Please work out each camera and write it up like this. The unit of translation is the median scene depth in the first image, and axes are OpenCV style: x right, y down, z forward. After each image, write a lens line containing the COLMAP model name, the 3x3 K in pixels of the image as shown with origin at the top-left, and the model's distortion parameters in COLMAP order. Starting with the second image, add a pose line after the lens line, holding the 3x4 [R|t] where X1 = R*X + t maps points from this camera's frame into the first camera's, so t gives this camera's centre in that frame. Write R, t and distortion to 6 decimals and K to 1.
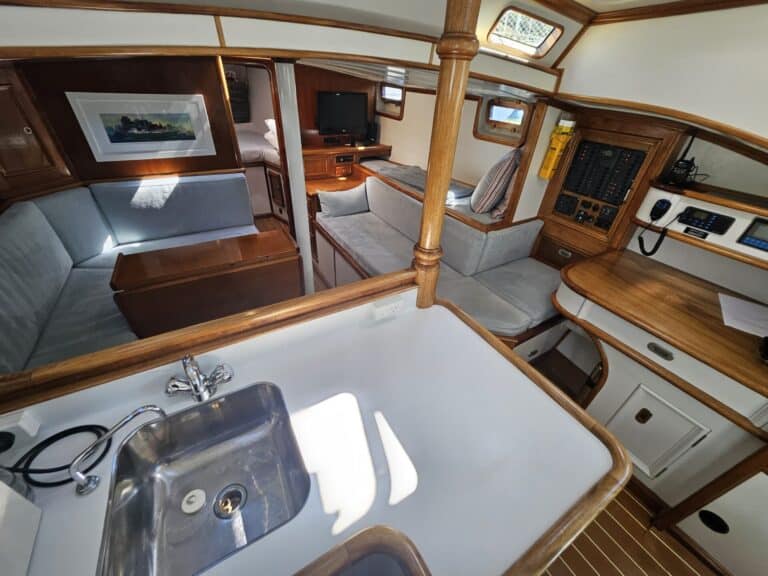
lens RADIAL K [[306.9, 0, 384.1], [0, 306.9, 296.0], [0, 0, 1]] dist [-0.000283, -0.000195]
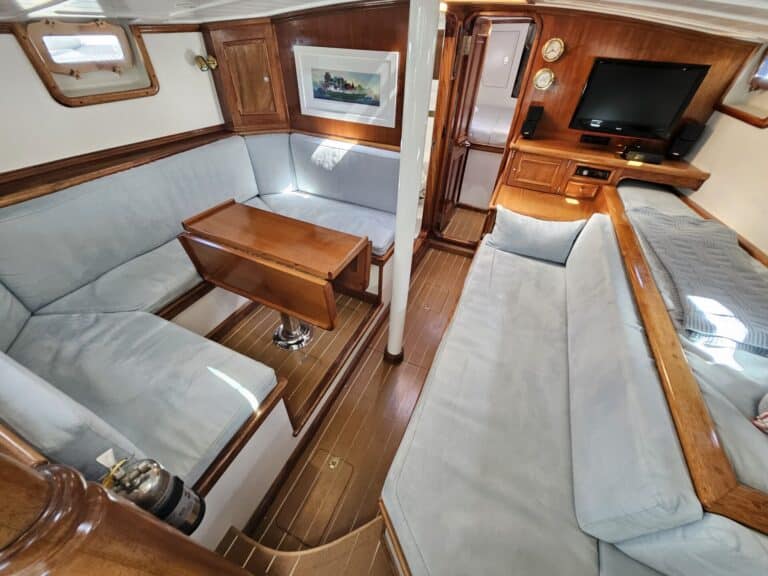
lens RADIAL K [[304.6, 0, 384.0], [0, 304.6, 288.0], [0, 0, 1]] dist [-0.001755, -0.000461]
pose [[0.585052, 0.502409, -0.636631, 0.188563], [-0.482158, 0.846678, 0.225078, -0.266502], [0.652103, 0.175274, 0.737591, 0.451052]]
